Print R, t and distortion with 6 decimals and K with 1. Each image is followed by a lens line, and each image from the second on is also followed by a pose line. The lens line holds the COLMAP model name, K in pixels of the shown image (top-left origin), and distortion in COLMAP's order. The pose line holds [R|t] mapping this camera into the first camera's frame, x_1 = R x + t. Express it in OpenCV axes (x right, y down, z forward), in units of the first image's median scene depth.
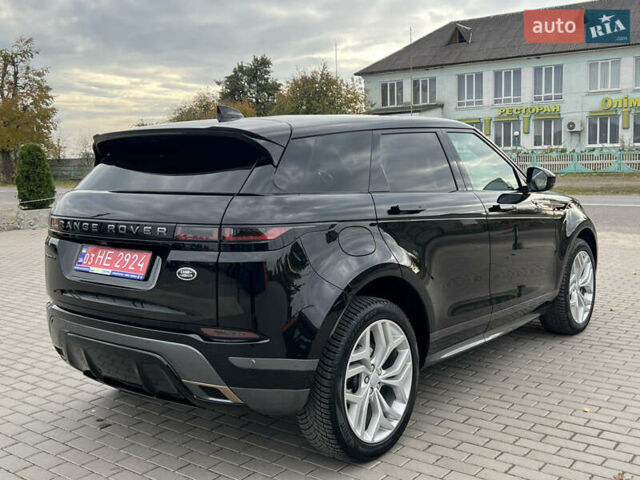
lens RADIAL K [[746.5, 0, 317.3], [0, 746.5, 236.5], [0, 0, 1]] dist [0.102711, 0.000000]
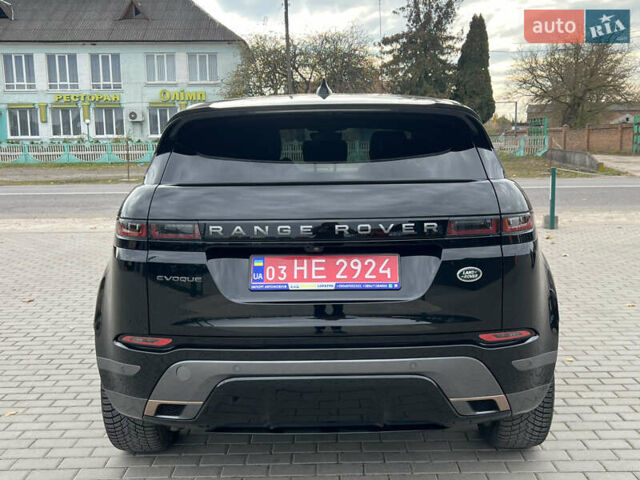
lens RADIAL K [[746.5, 0, 316.6], [0, 746.5, 240.2], [0, 0, 1]] dist [0.102711, 0.000000]
pose [[0.778578, -0.081647, 0.622213, -0.113870], [0.070990, 0.996595, 0.041942, -0.005033], [-0.623519, 0.011516, 0.781723, 0.059248]]
